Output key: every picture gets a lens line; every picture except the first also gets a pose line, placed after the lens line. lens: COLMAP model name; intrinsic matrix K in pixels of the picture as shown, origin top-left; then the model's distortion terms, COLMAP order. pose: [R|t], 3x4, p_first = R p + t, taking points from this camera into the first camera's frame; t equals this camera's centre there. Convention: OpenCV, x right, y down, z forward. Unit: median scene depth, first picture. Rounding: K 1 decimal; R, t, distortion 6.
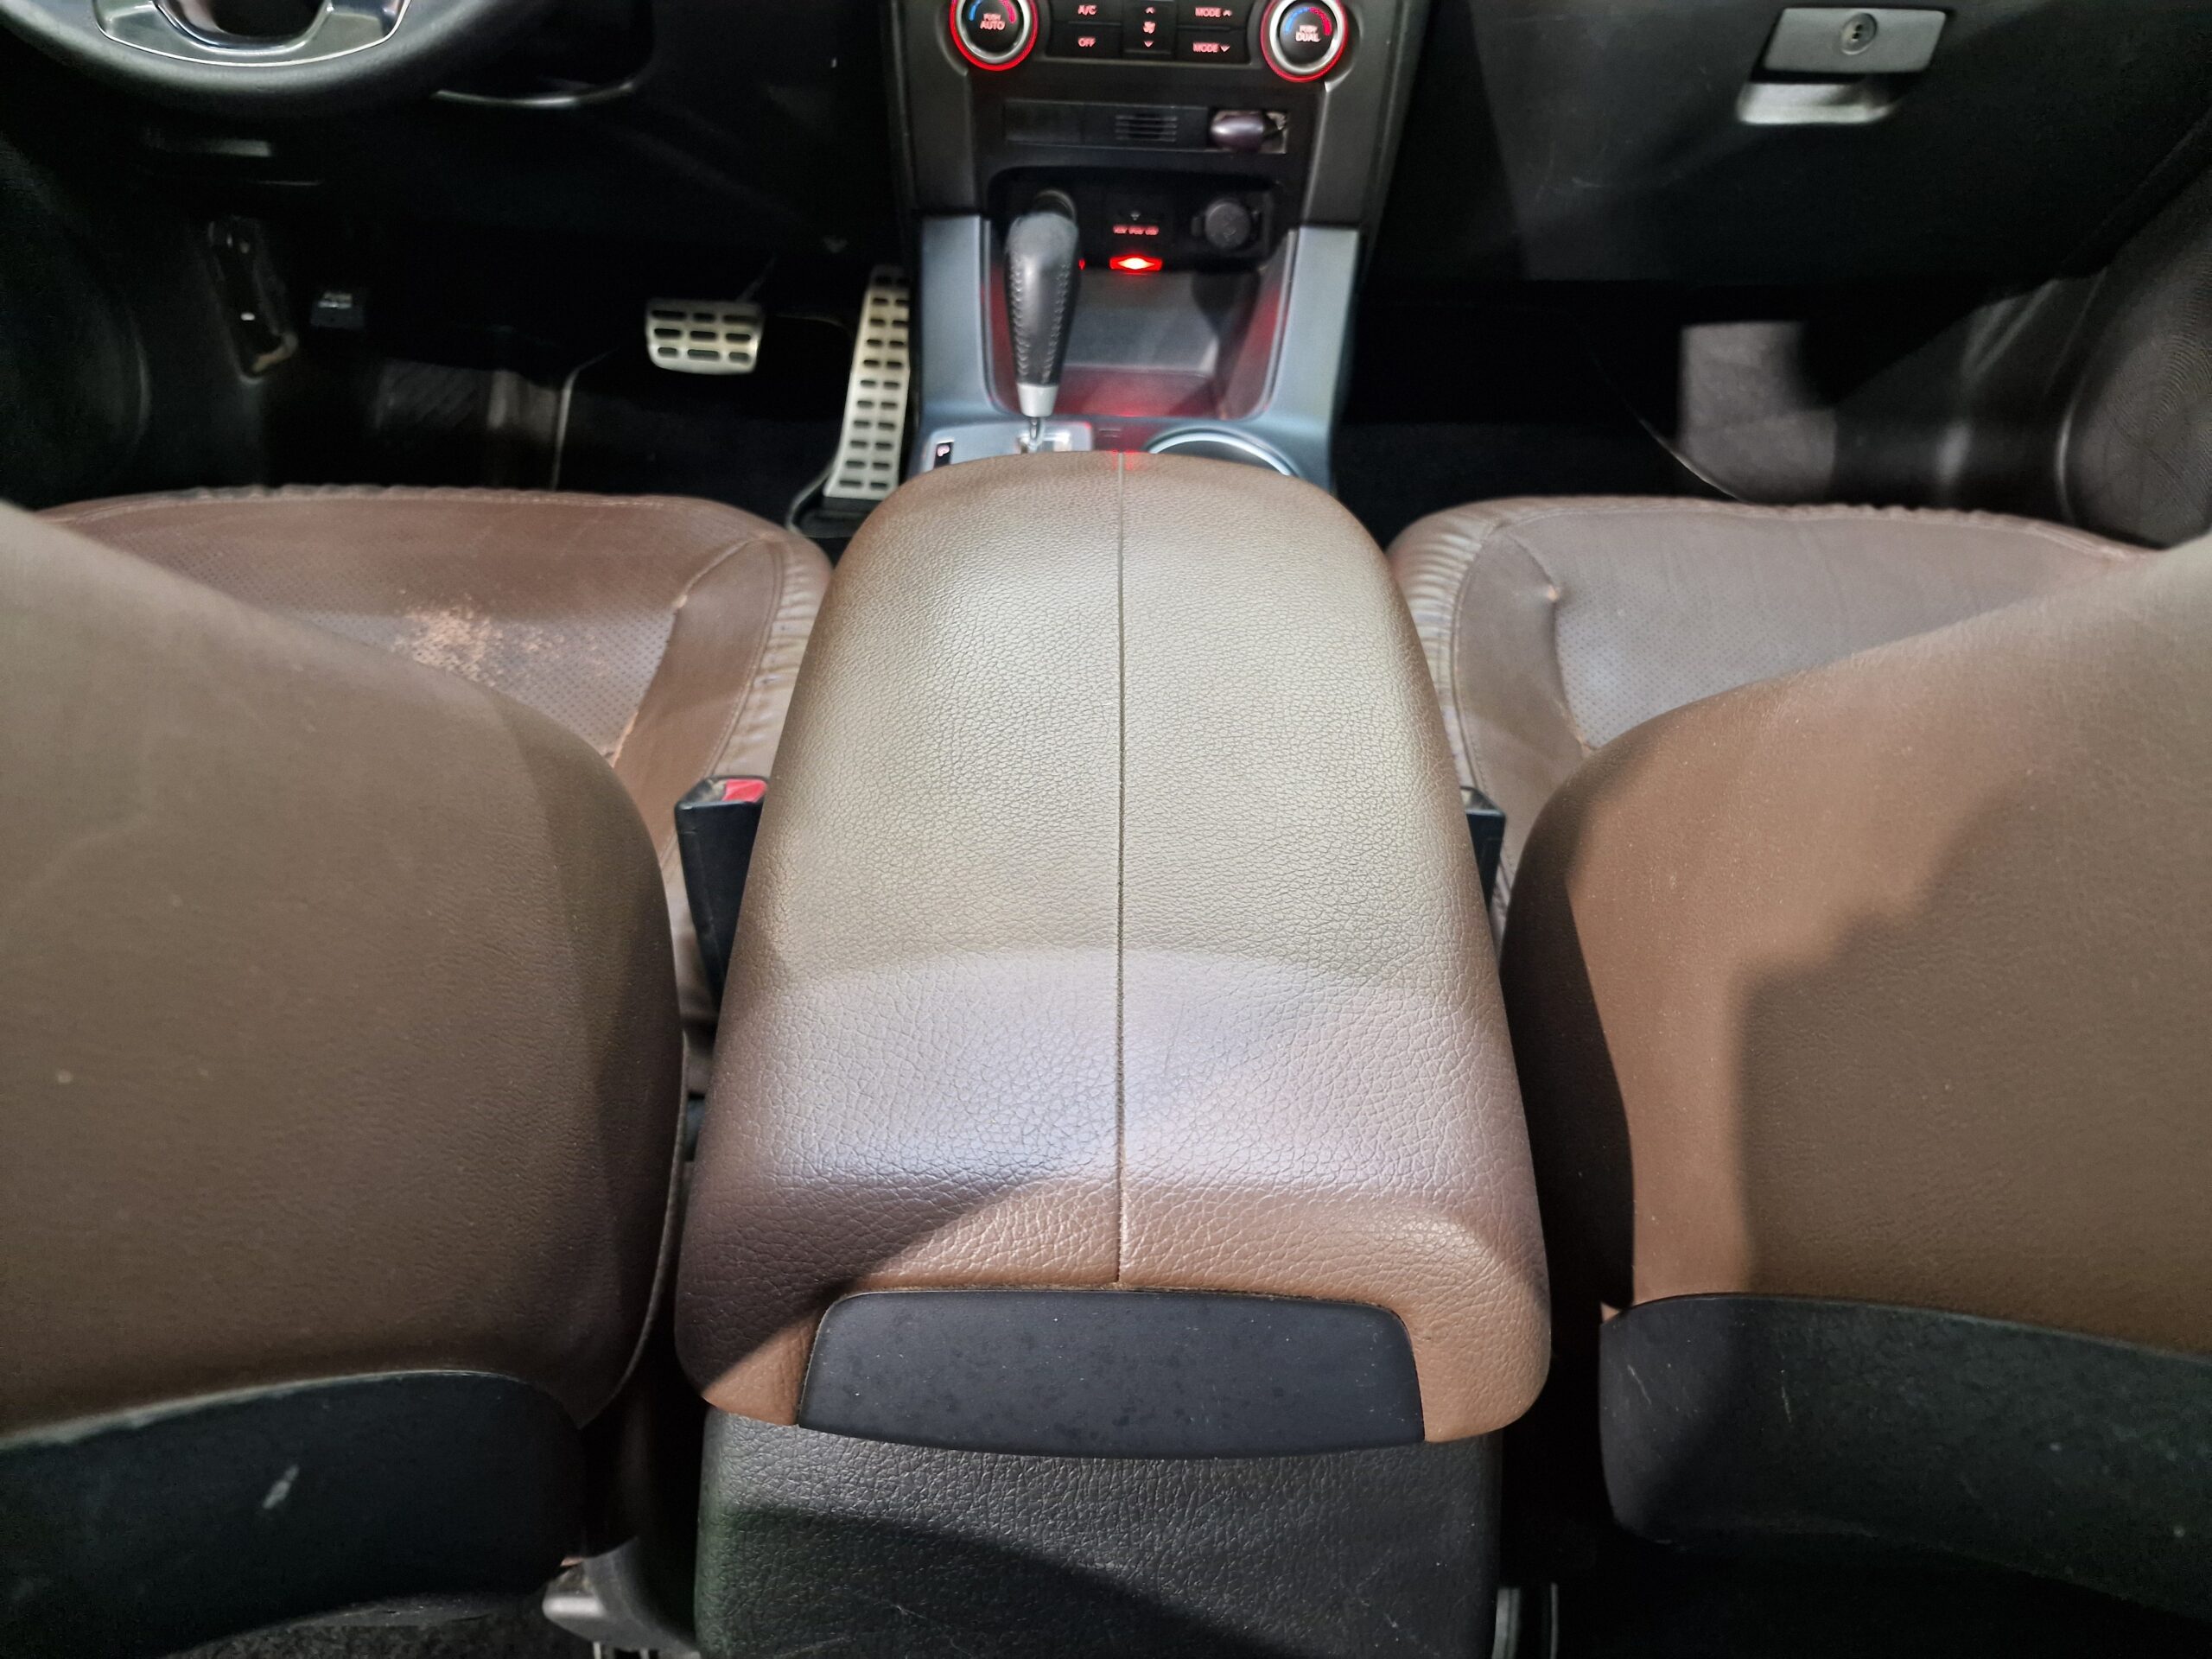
lens RADIAL K [[1484.4, 0, 1117.9], [0, 1484.4, 833.8], [0, 0, 1]] dist [0.032658, -0.033519]
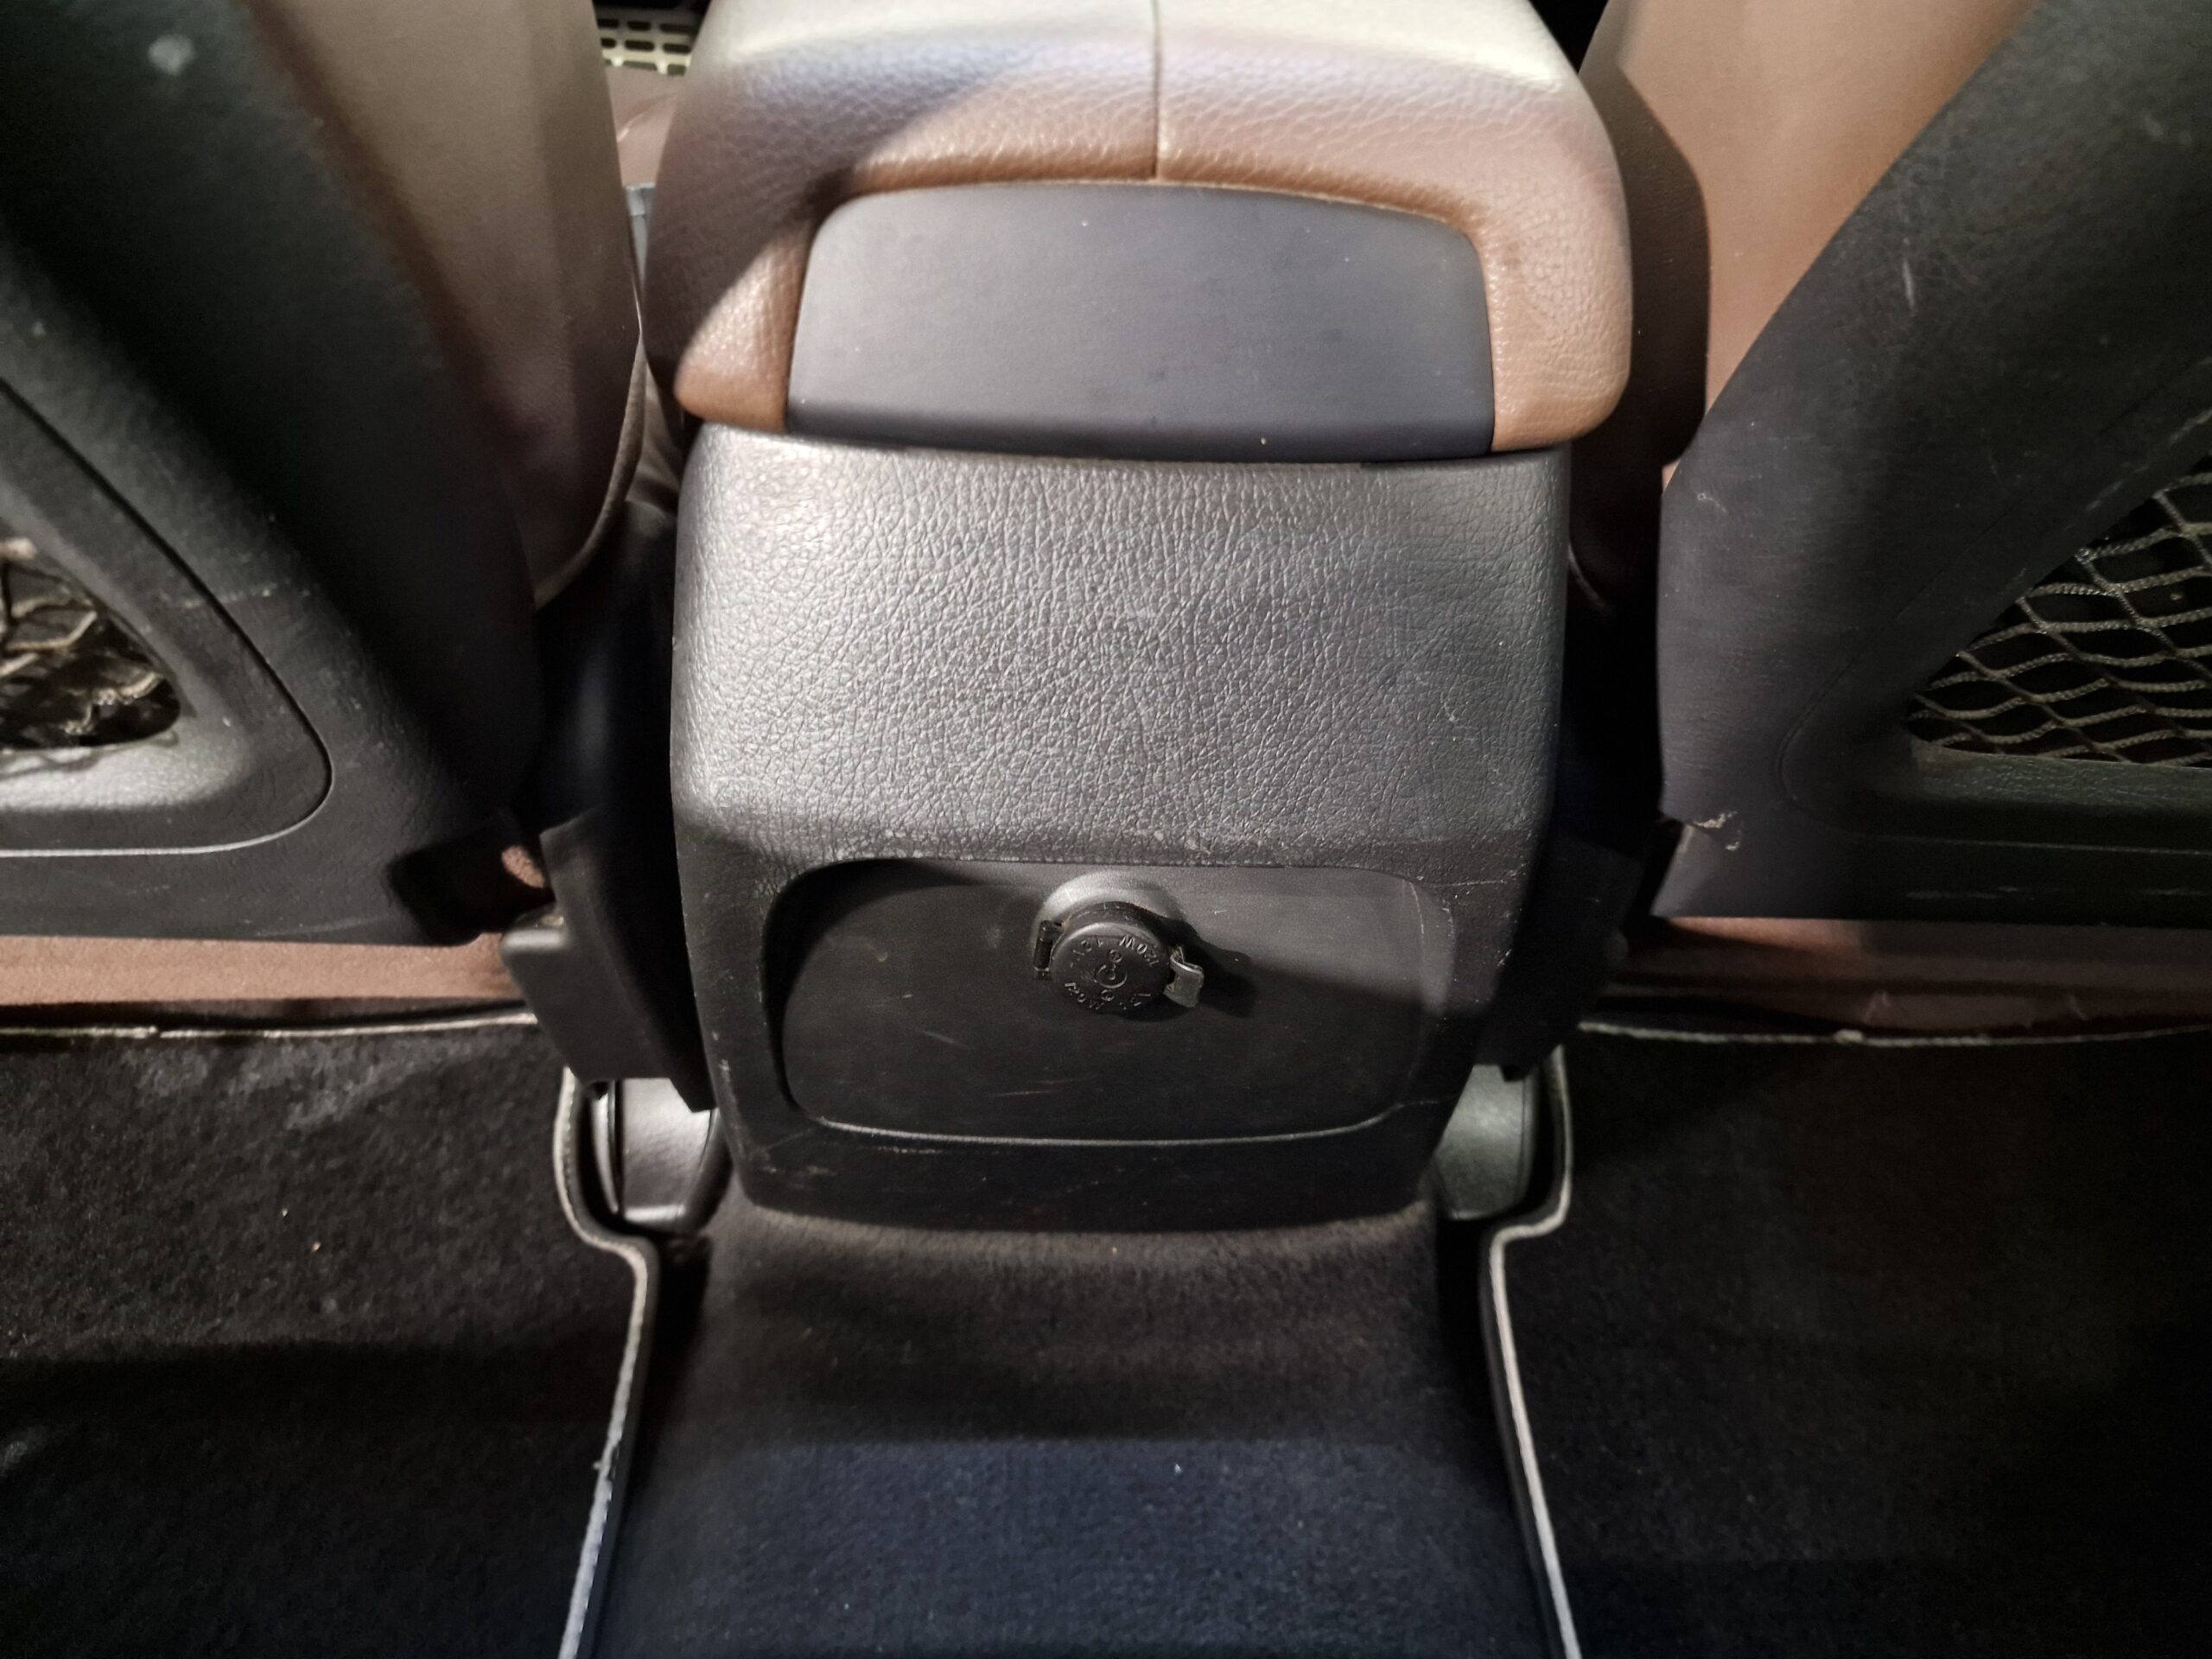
lens RADIAL K [[1484.4, 0, 1107.0], [0, 1484.4, 833.7], [0, 0, 1]] dist [0.032658, -0.033519]
pose [[0.999539, -0.013666, 0.027129, -0.019525], [0.012903, 0.999522, 0.028098, 0.225713], [-0.027500, -0.027735, 0.999237, 0.040383]]
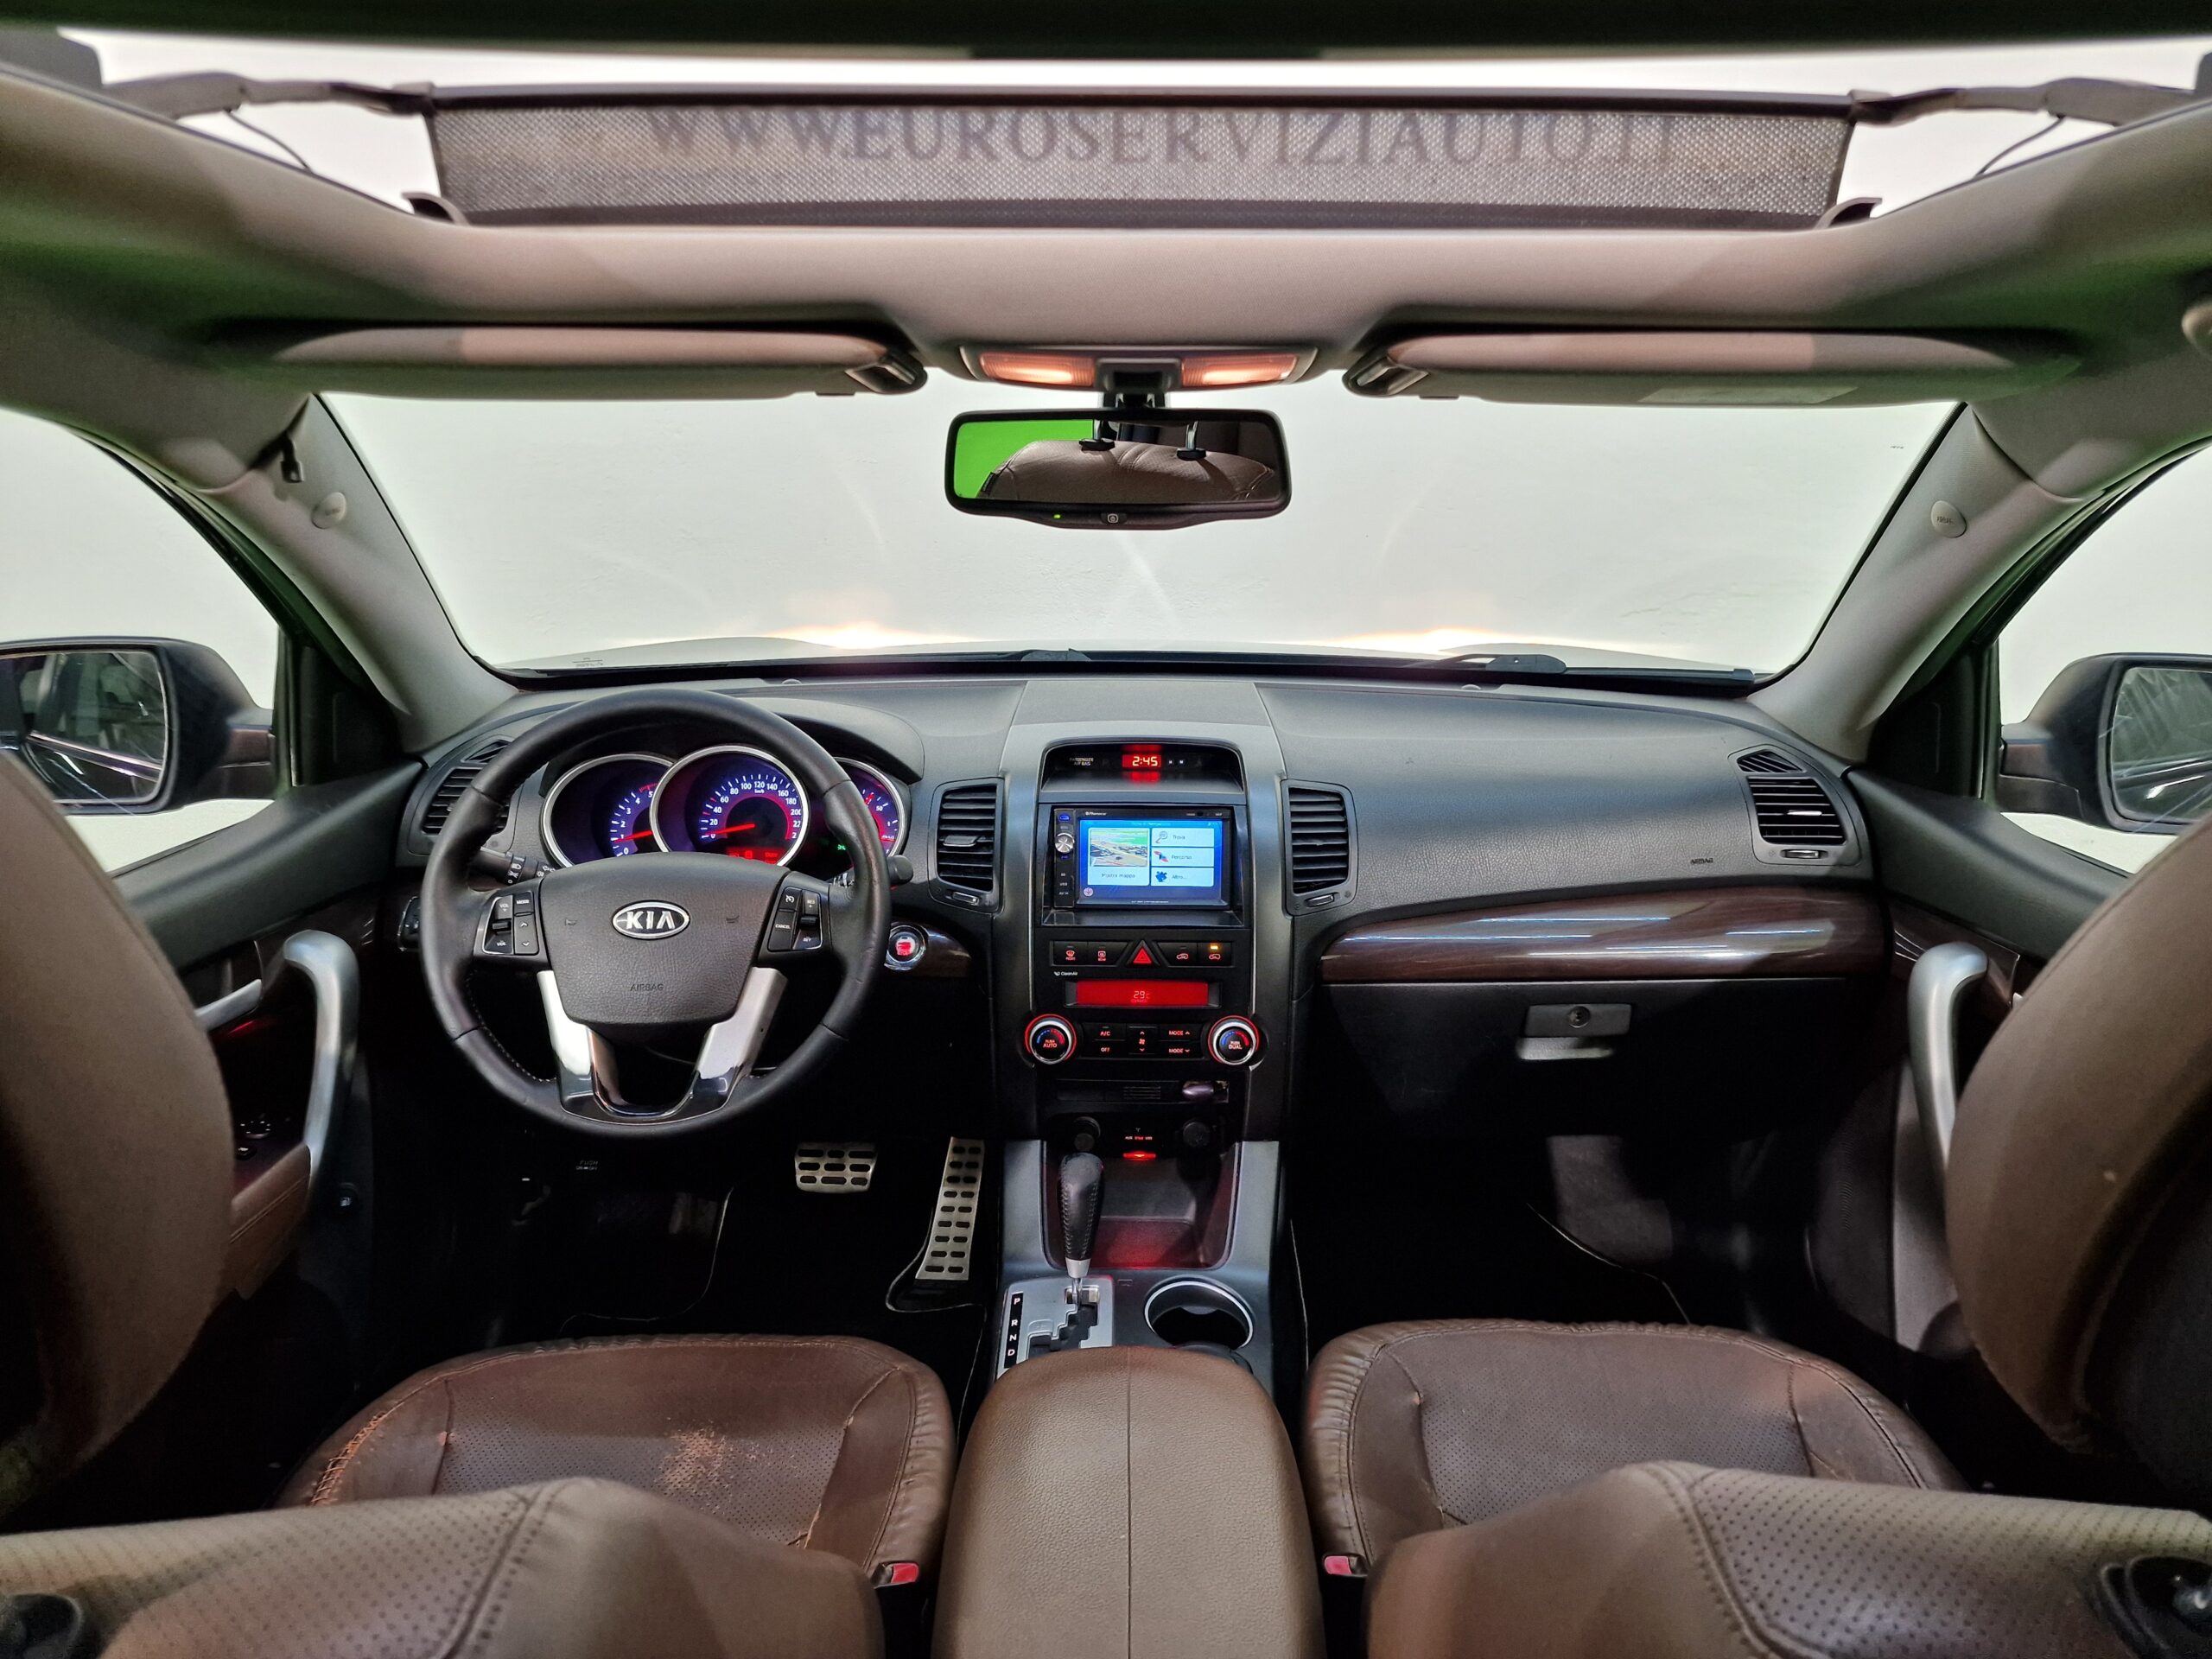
lens RADIAL K [[1484.4, 0, 1123.8], [0, 1484.4, 844.5], [0, 0, 1]] dist [0.032658, -0.033519]
pose [[0.999564, -0.028058, -0.009172, 0.020706], [0.021967, 0.914579, -0.403809, -0.067095], [0.019719, 0.403432, 0.914797, -0.603283]]
